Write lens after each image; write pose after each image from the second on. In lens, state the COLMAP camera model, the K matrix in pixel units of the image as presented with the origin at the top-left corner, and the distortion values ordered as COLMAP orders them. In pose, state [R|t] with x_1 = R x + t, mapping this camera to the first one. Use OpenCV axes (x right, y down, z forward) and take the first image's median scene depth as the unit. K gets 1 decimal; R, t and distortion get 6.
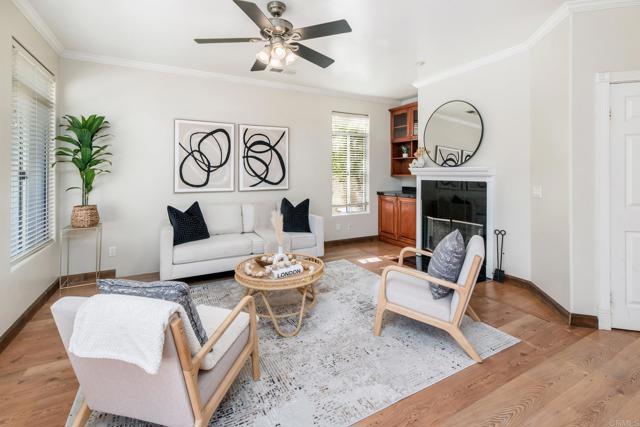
lens RADIAL K [[294.0, 0, 315.9], [0, 294.0, 170.1], [0, 0, 1]] dist [0.000459, -0.000064]
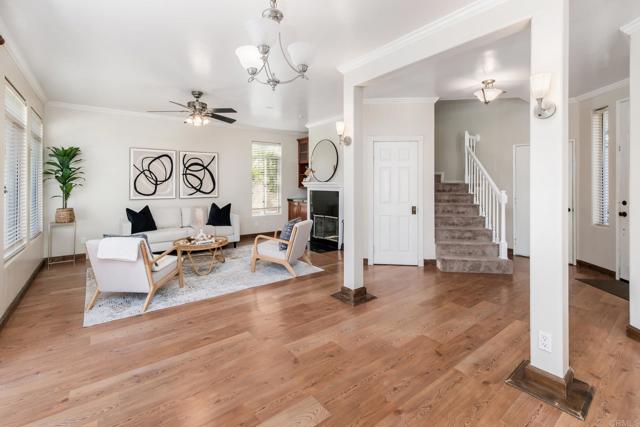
lens RADIAL K [[290.9, 0, 322.7], [0, 290.9, 182.6], [0, 0, 1]] dist [0.000142, -0.000232]
pose [[0.985643, 0.001739, 0.168835, 0.189095], [-0.003024, 0.999968, 0.007351, -0.017529], [-0.168817, -0.007756, 0.985617, -0.516095]]
